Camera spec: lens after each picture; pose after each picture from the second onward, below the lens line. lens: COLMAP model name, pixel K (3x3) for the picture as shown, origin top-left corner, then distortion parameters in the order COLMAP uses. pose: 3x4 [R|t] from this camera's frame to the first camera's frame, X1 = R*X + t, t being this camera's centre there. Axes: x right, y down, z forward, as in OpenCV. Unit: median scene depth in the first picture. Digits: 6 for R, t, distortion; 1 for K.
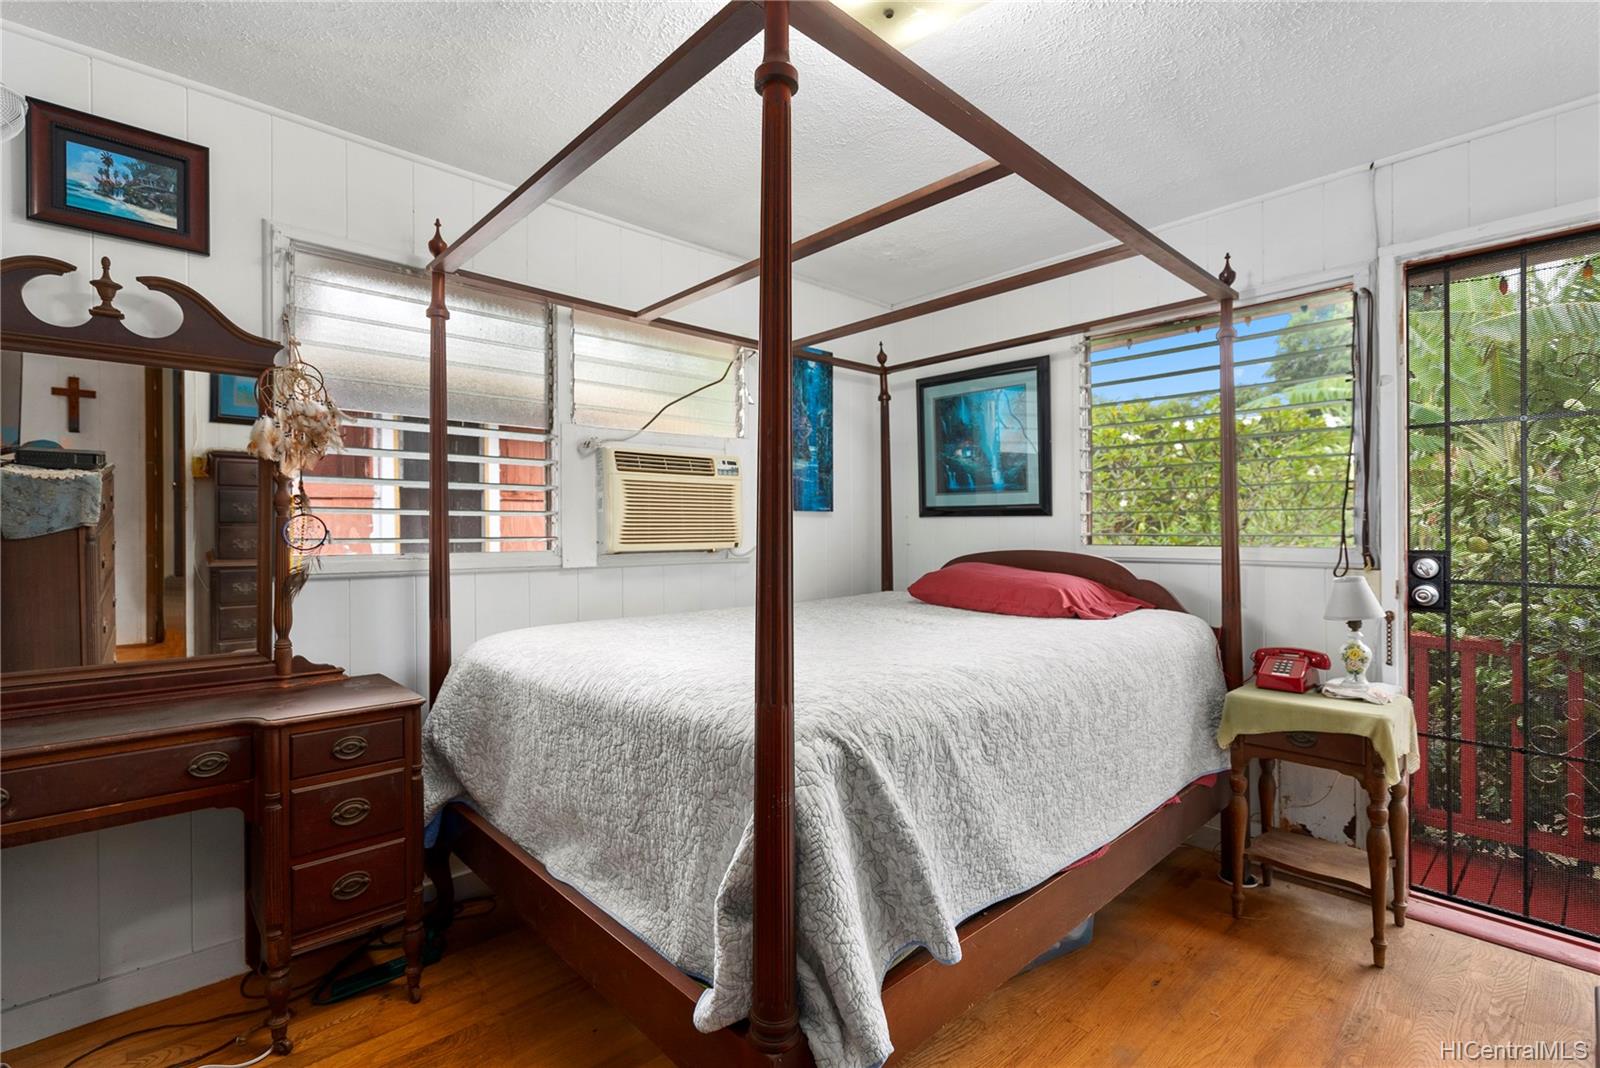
lens RADIAL K [[730.0, 0, 798.3], [0, 730.0, 522.7], [0, 0, 1]] dist [-0.004407, 0.002902]
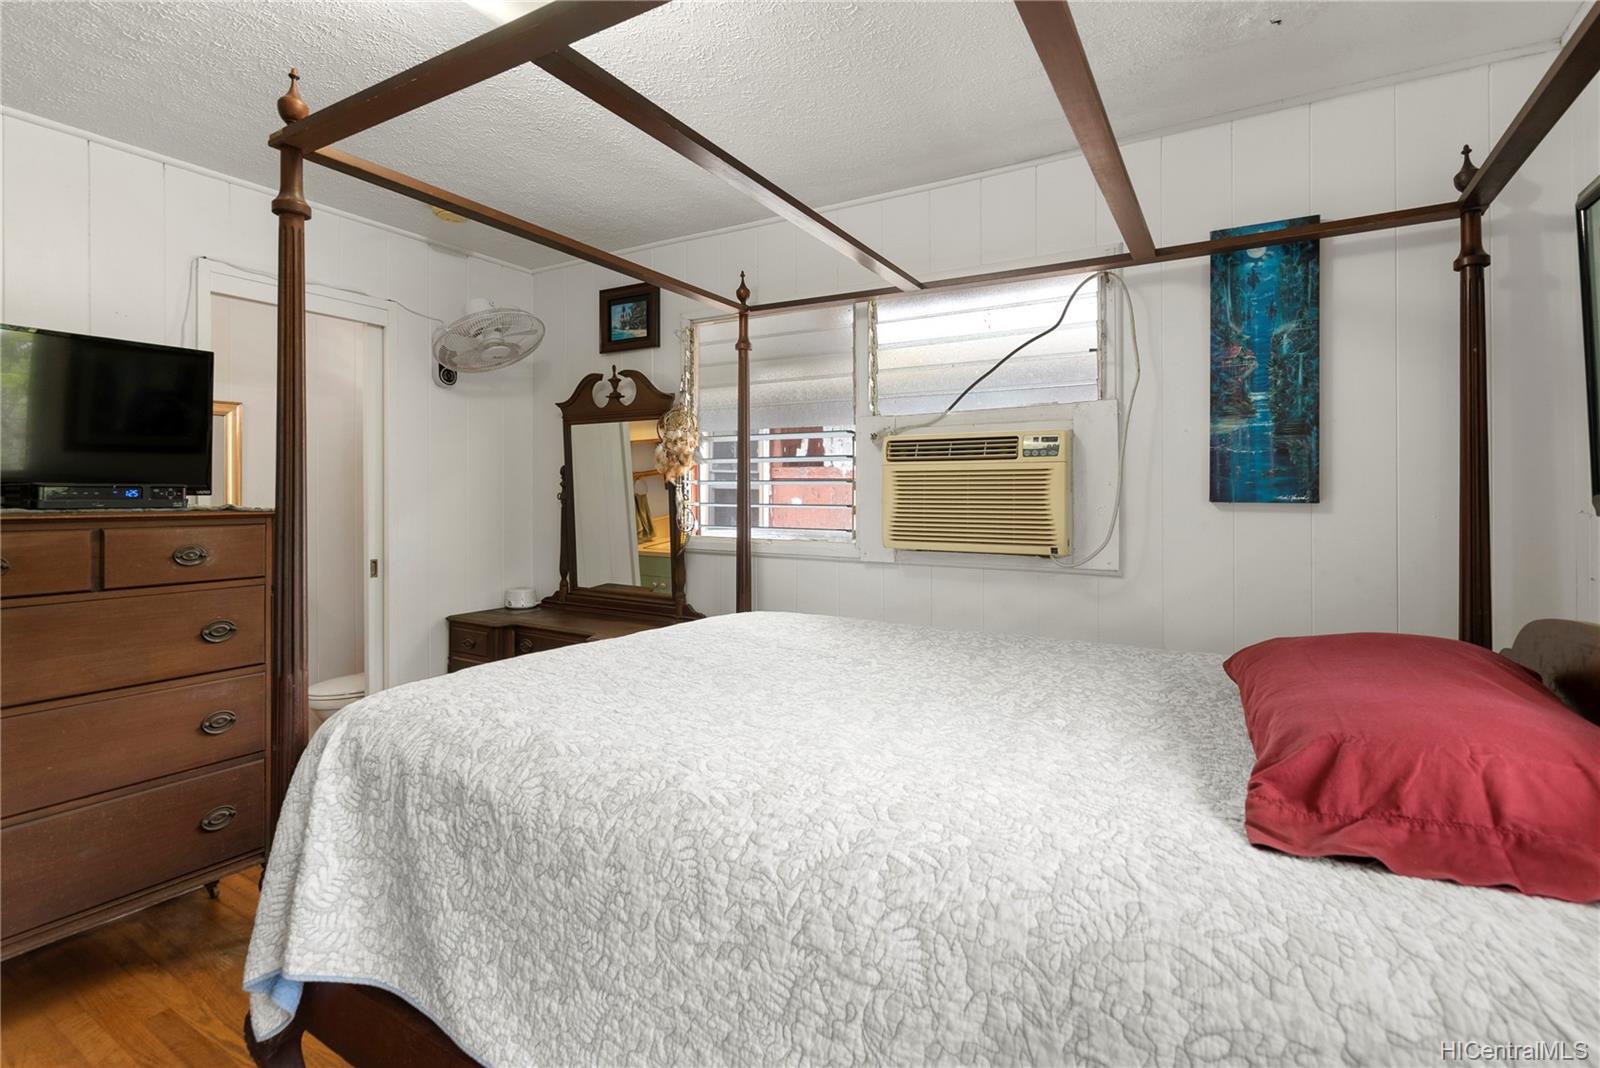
lens RADIAL K [[730.0, 0, 802.6], [0, 730.0, 525.2], [0, 0, 1]] dist [-0.004407, 0.002902]
pose [[0.288399, 0.023099, -0.957232, 0.600750], [-0.012519, 0.999714, 0.020353, -0.006810], [0.957429, 0.006114, 0.288606, 0.606704]]
